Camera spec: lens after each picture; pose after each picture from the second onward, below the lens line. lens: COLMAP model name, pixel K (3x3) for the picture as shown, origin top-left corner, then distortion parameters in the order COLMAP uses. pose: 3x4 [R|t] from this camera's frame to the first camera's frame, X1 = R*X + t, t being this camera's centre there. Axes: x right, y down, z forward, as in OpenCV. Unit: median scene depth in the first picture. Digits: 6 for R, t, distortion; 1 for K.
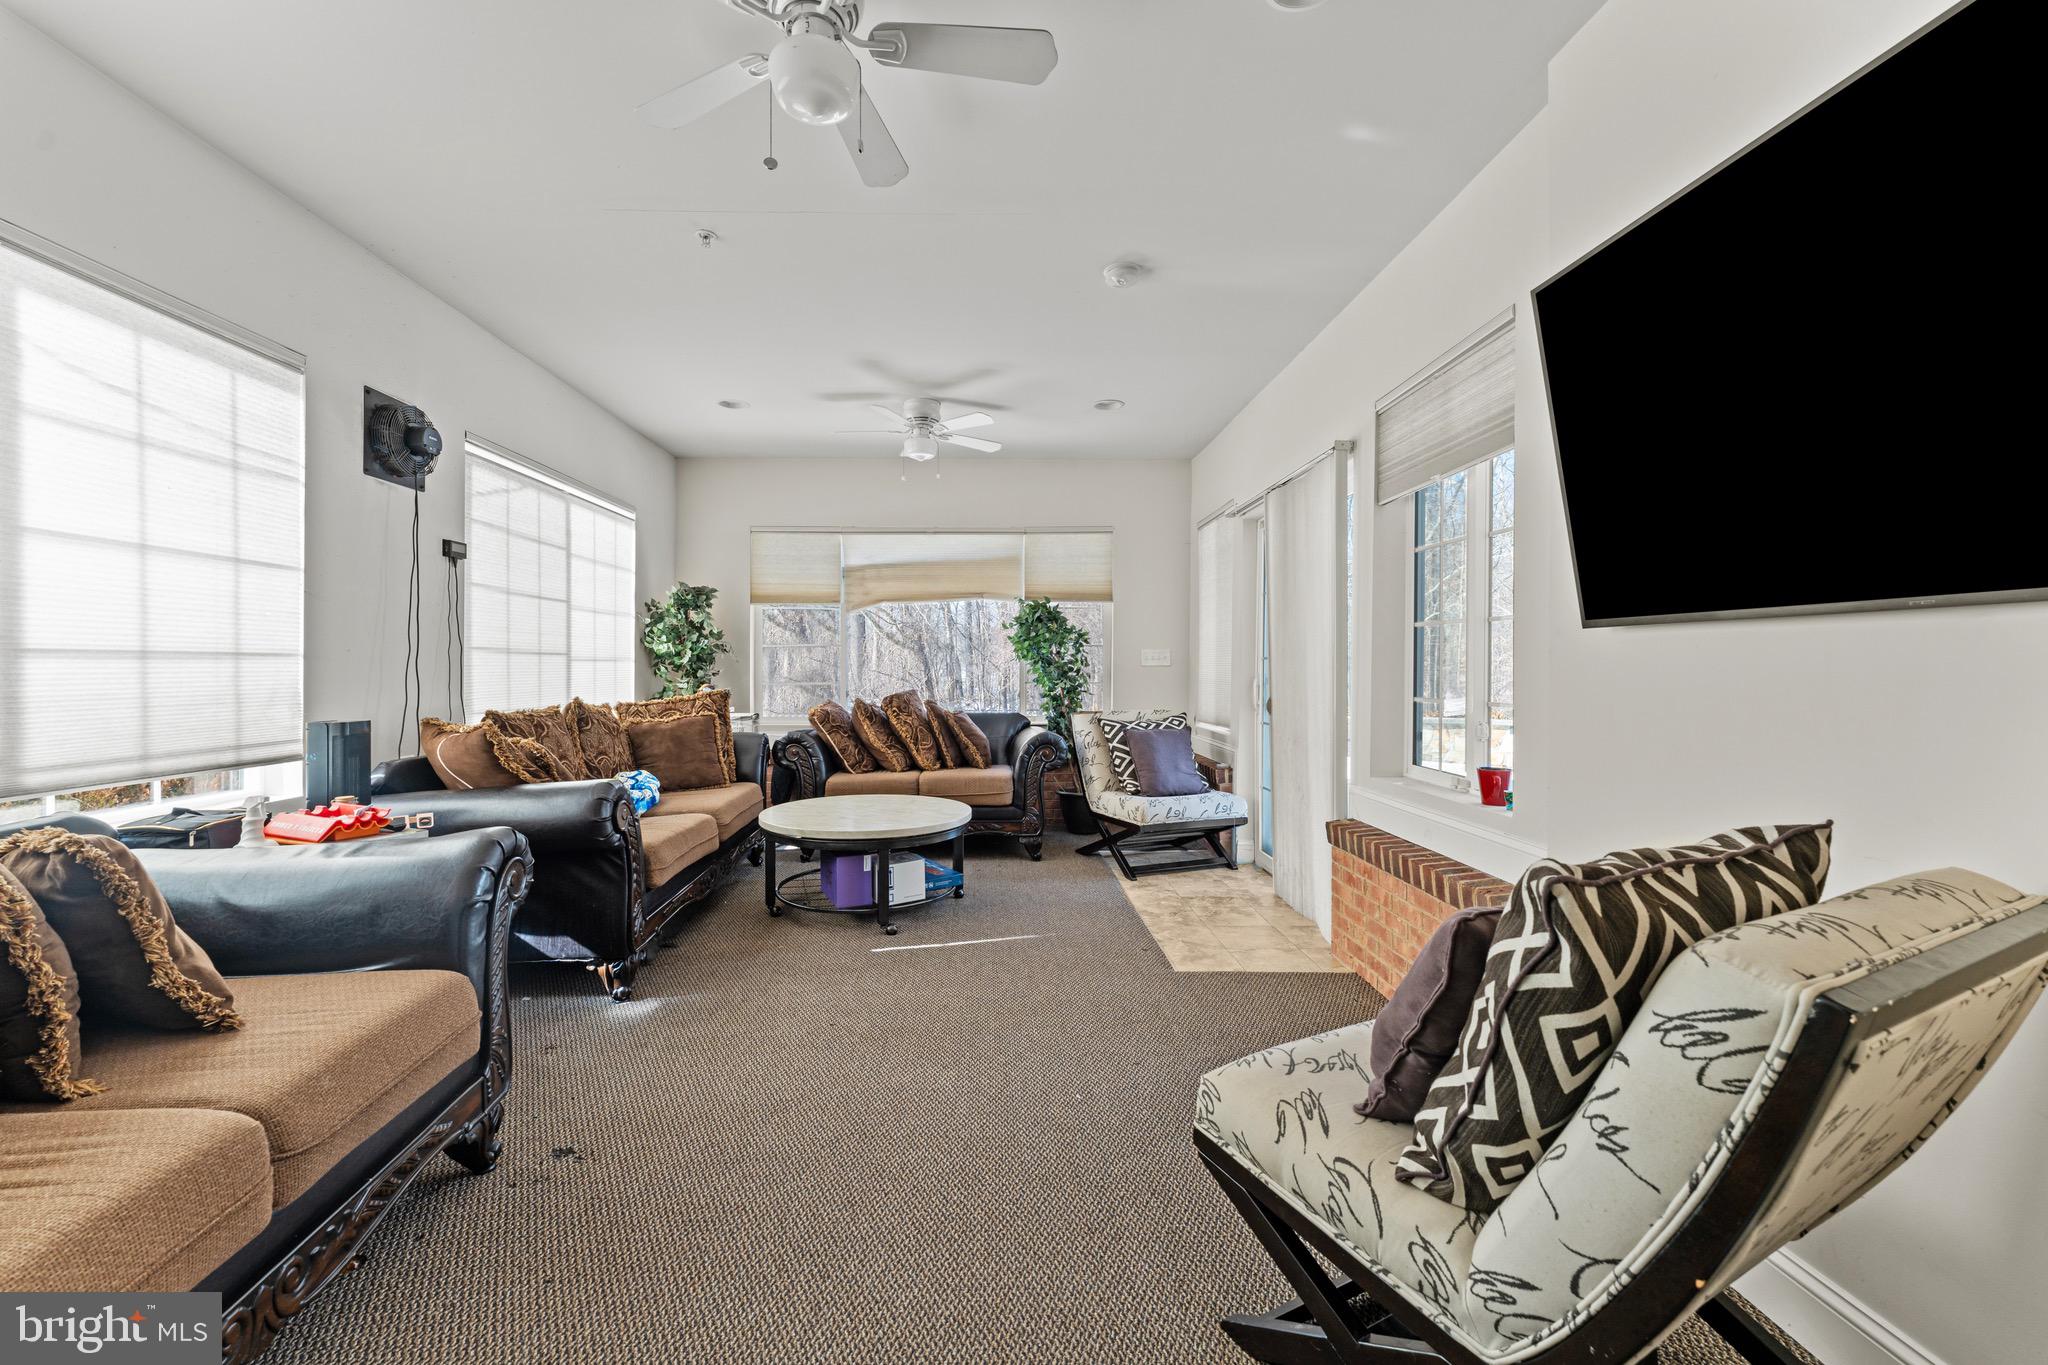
lens RADIAL K [[817.6, 0, 1019.5], [0, 817.6, 670.4], [0, 0, 1]] dist [-0.000164, 0.000255]
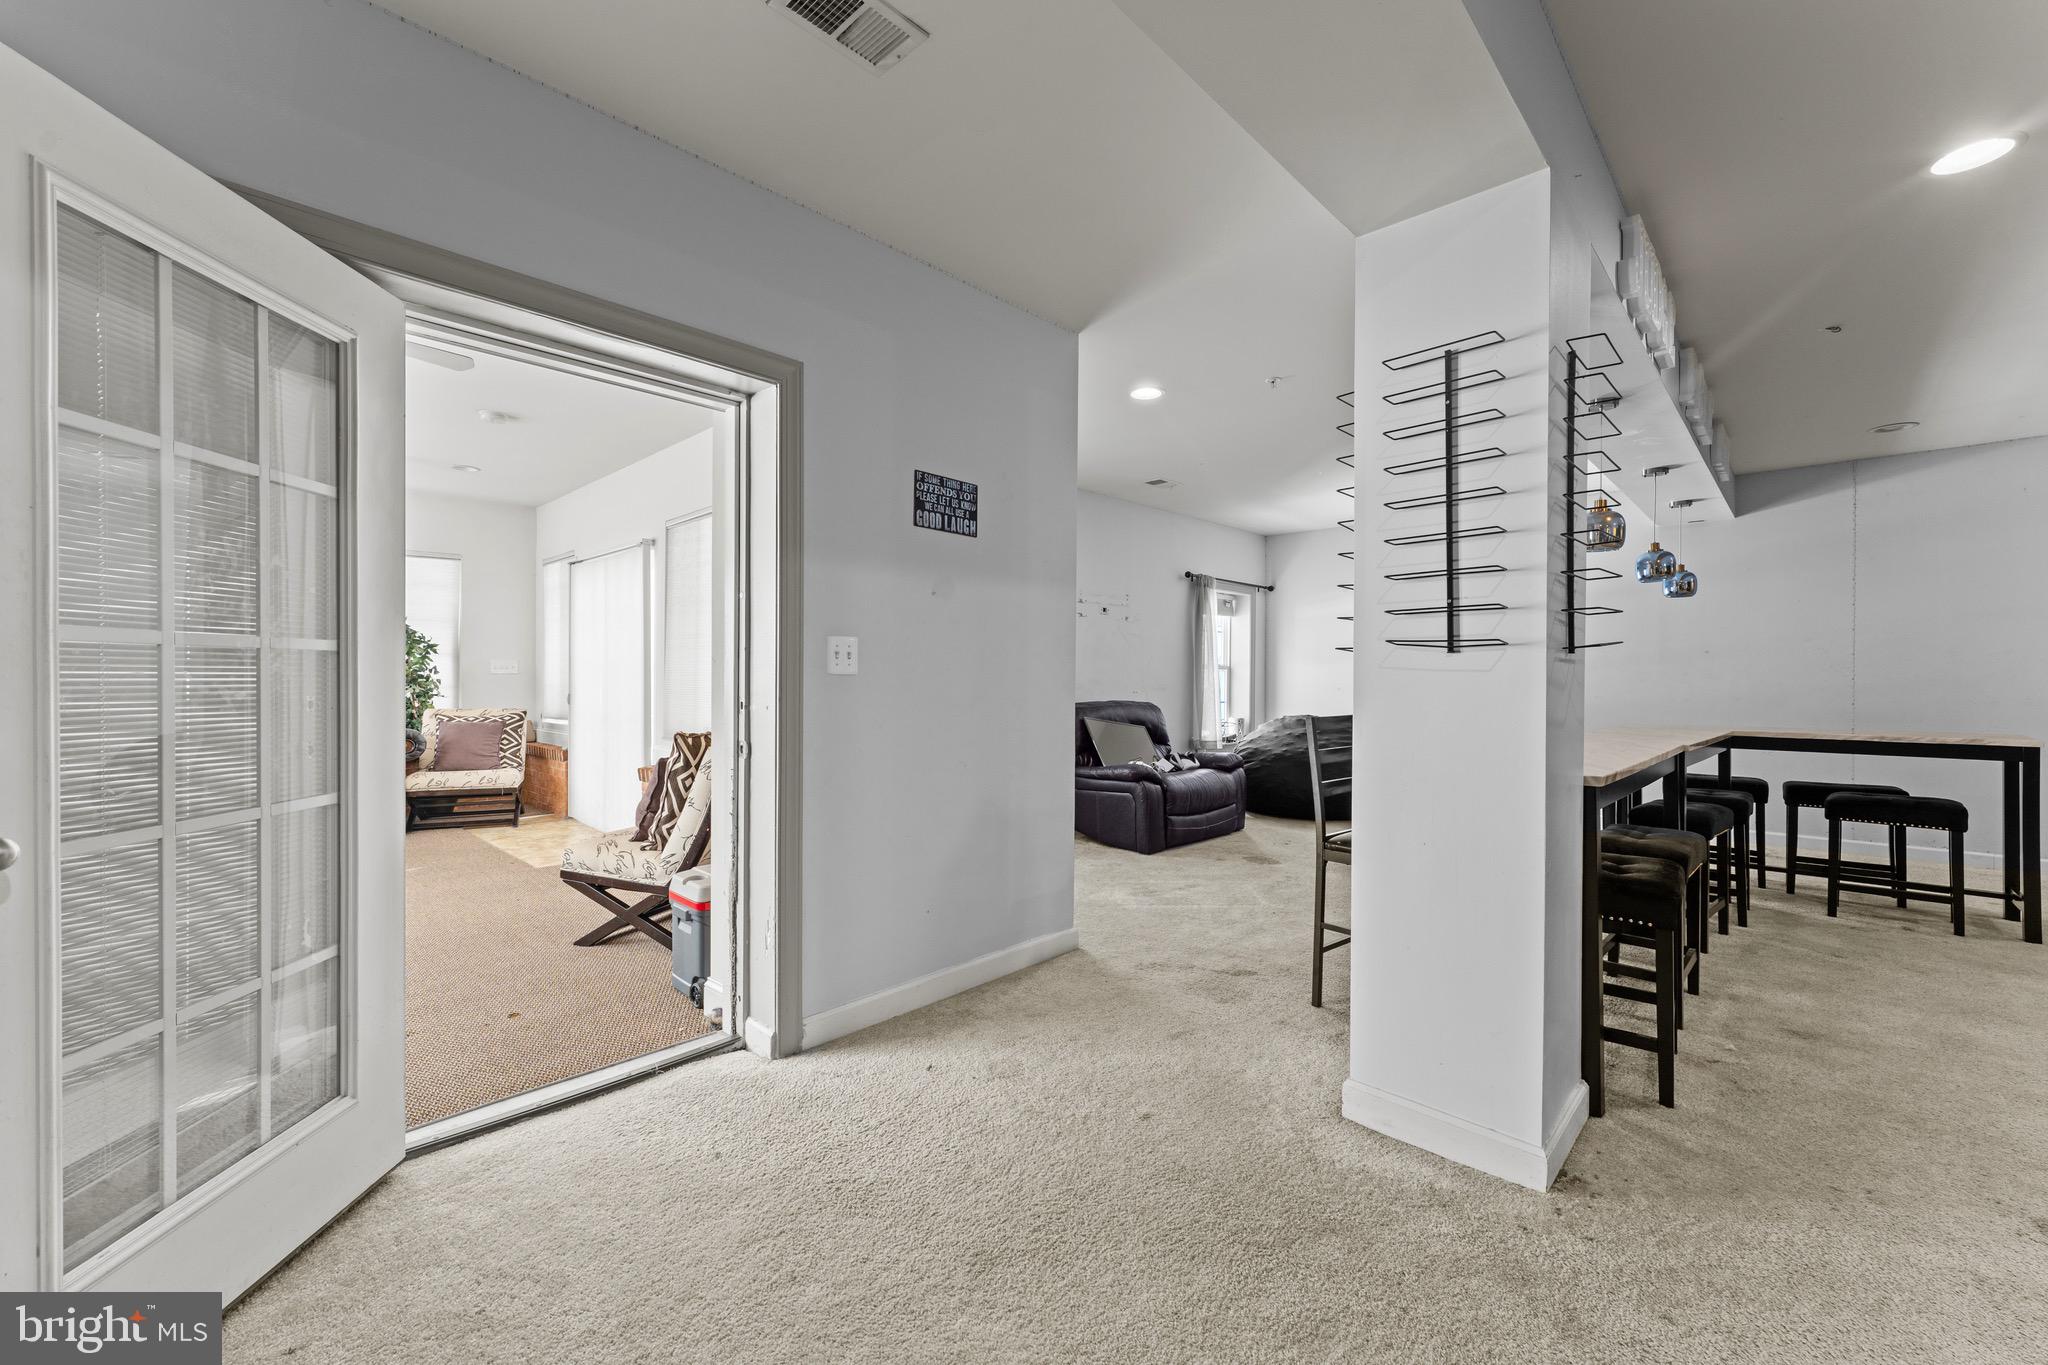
lens RADIAL K [[817.6, 0, 1019.5], [0, 817.6, 670.4], [0, 0, 1]] dist [-0.000164, 0.000255]
pose [[0.726027, -0.003291, 0.687659, -0.597462], [0.006504, 0.999977, -0.002081, -0.009538], [-0.687636, 0.005983, 0.726031, -2.183230]]
